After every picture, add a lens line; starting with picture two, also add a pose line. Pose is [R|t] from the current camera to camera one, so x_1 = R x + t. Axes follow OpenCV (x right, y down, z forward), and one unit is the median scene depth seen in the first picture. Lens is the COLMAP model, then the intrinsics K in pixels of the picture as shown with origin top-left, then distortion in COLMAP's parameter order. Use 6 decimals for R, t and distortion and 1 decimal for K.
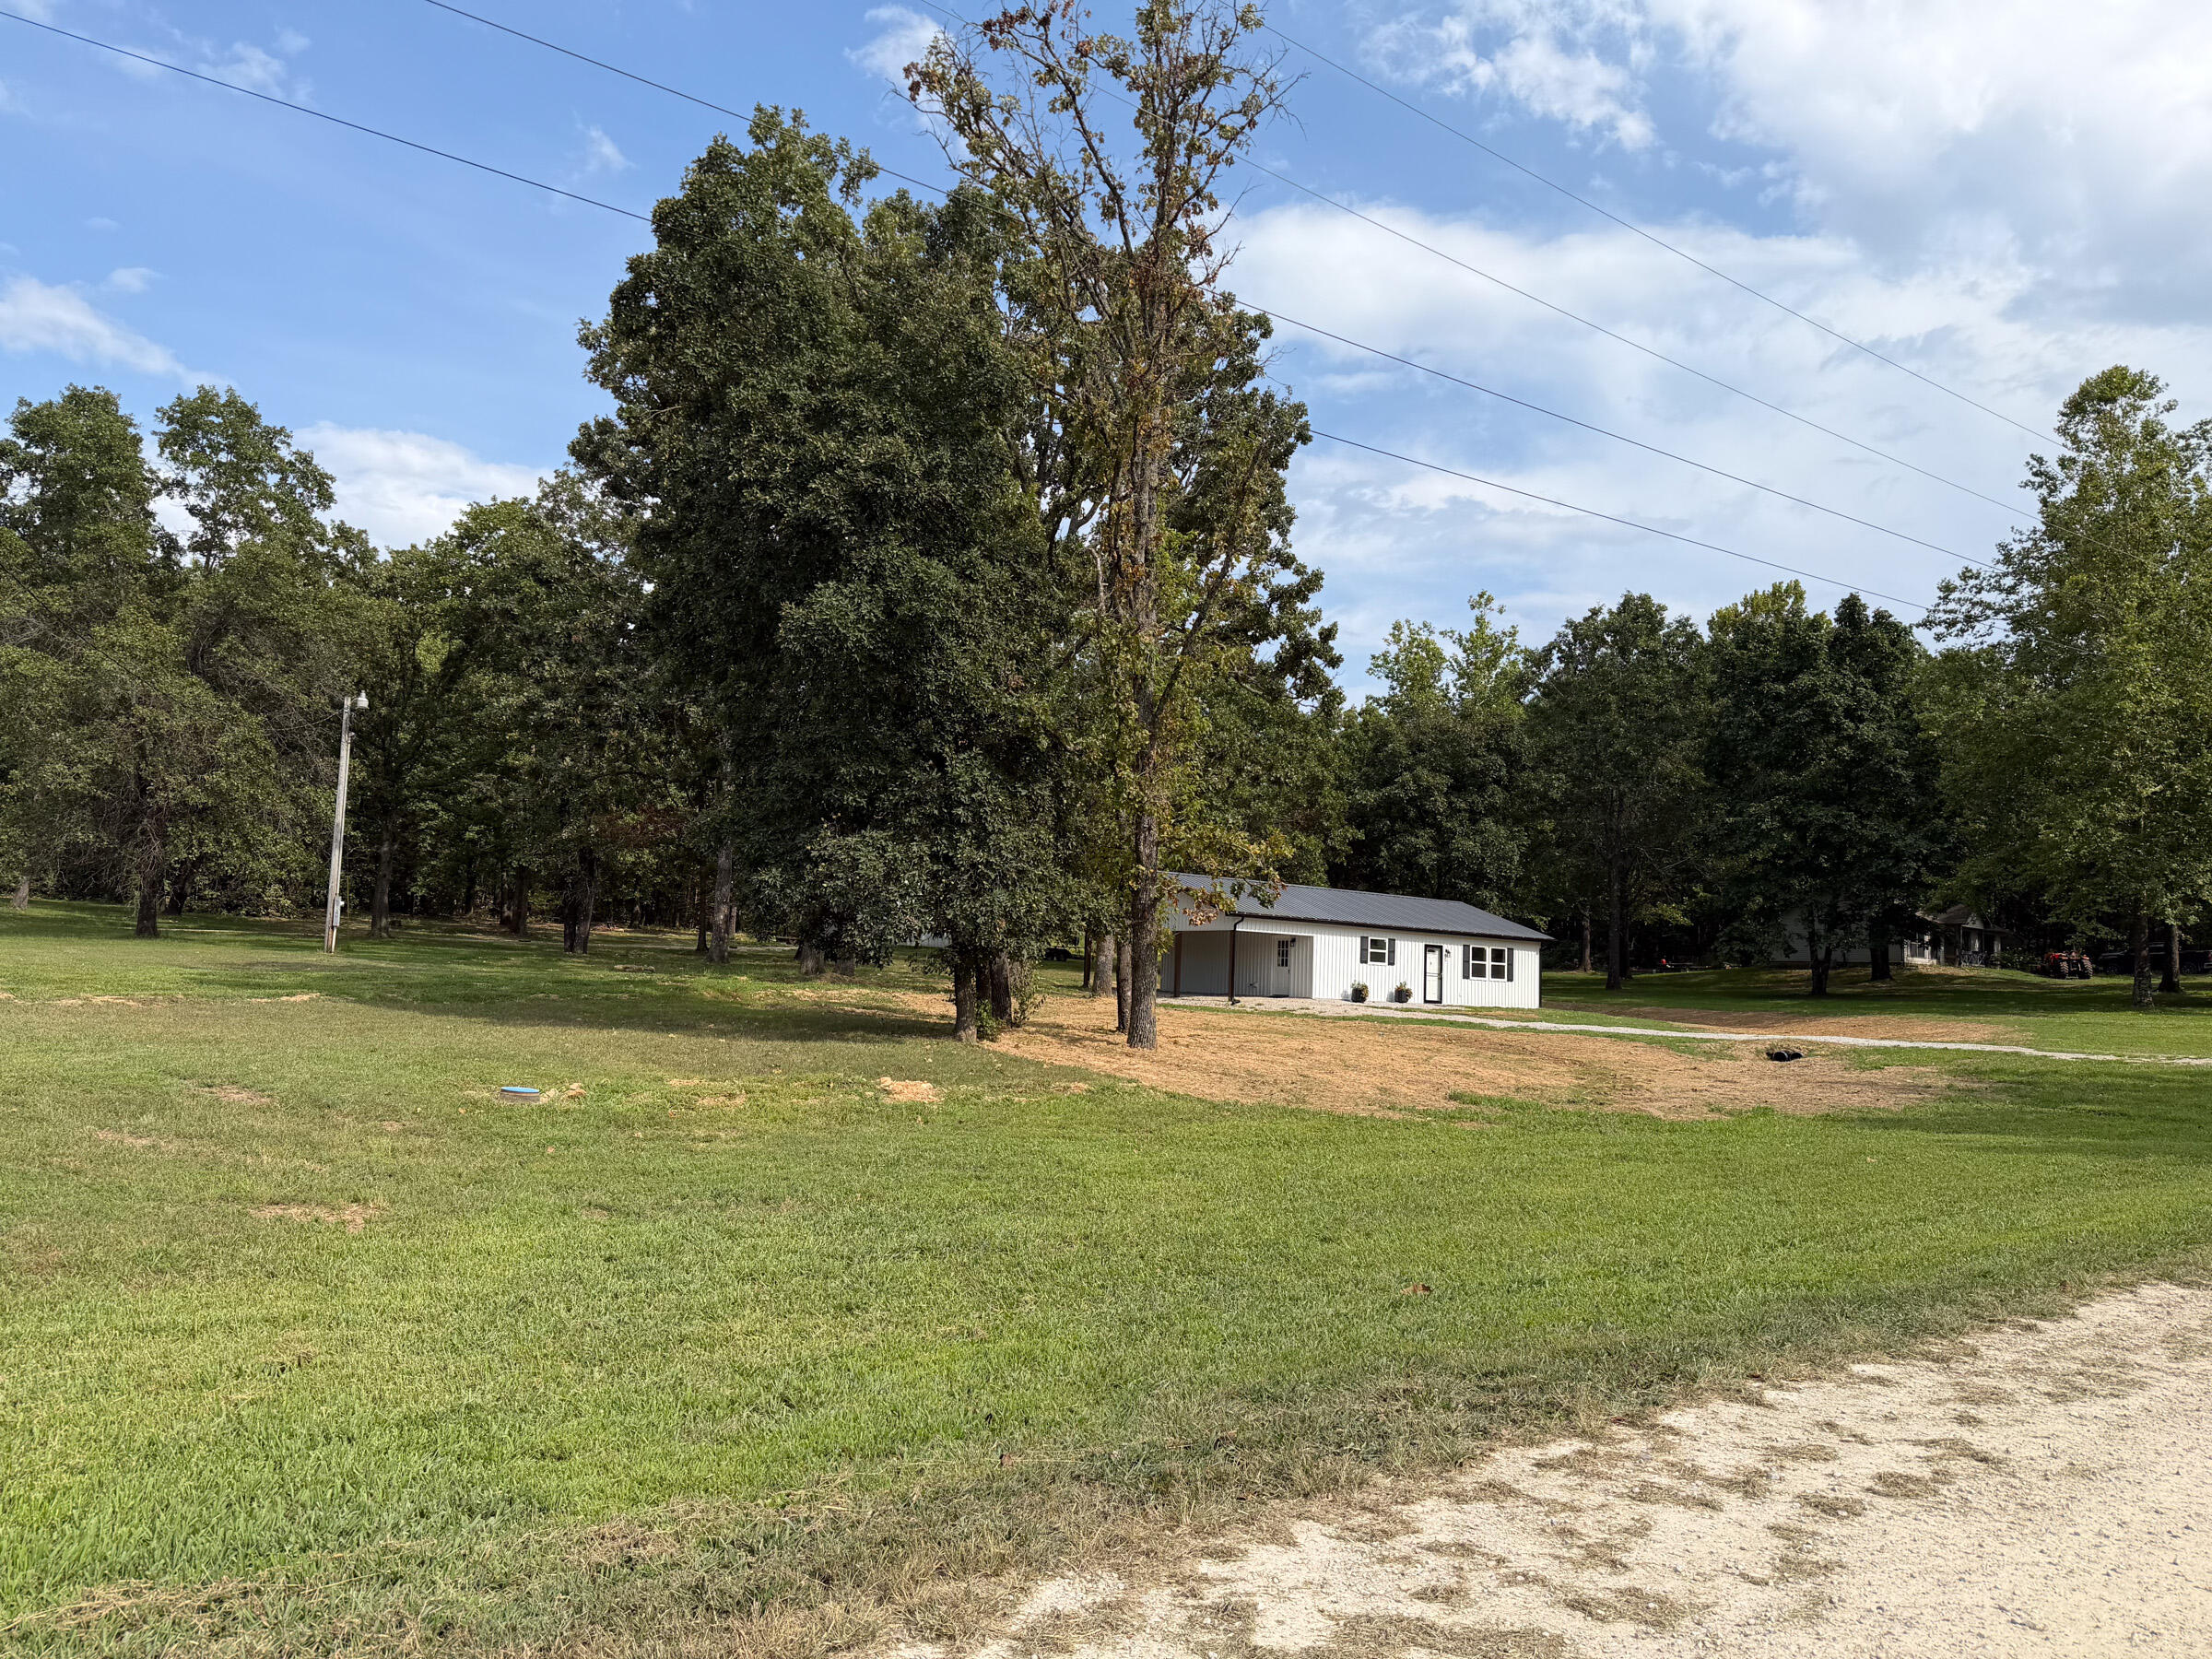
lens RADIAL K [[1492.8, 0, 1106.0], [0, 1492.8, 829.5], [0, 0, 1]] dist [-0.006132, -0.005313]
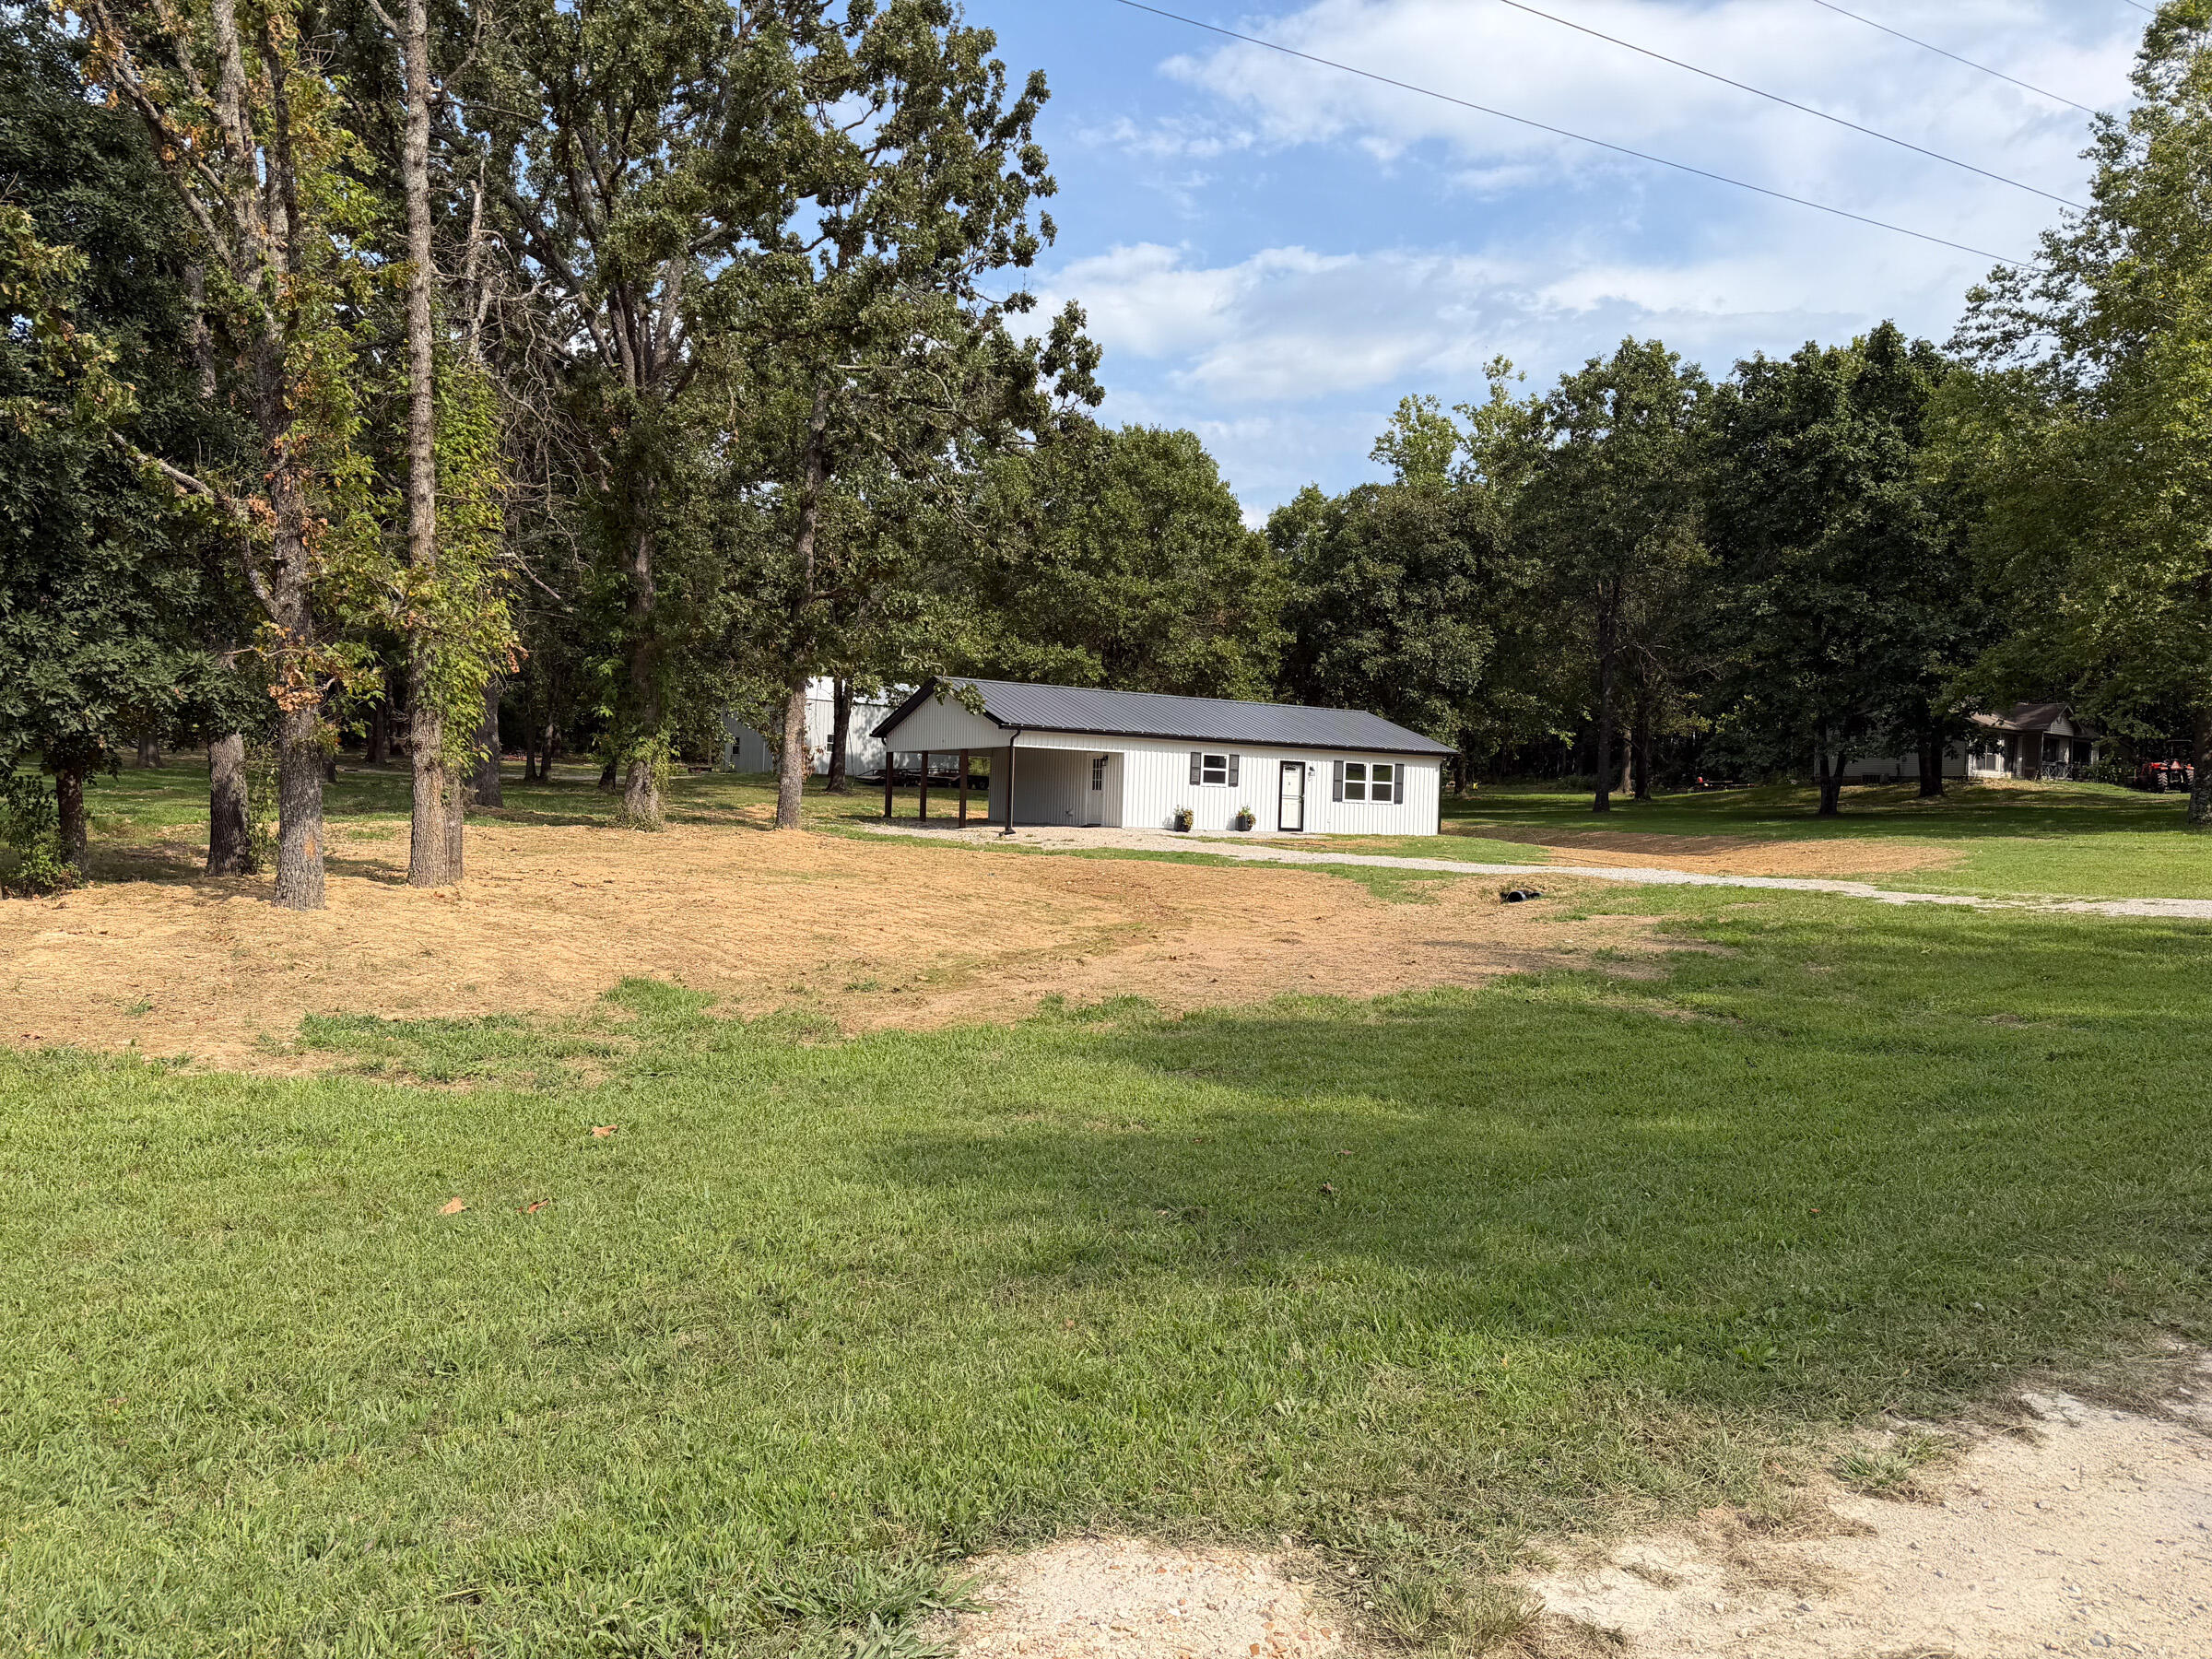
lens RADIAL K [[1540.4, 0, 1106.0], [0, 1540.4, 829.5], [0, 0, 1]] dist [-0.000384, -0.009052]
pose [[0.997533, -0.014866, -0.068600, 0.161145], [0.022382, 0.993665, 0.110134, 0.017669], [0.066528, -0.111397, 0.991547, 0.138186]]
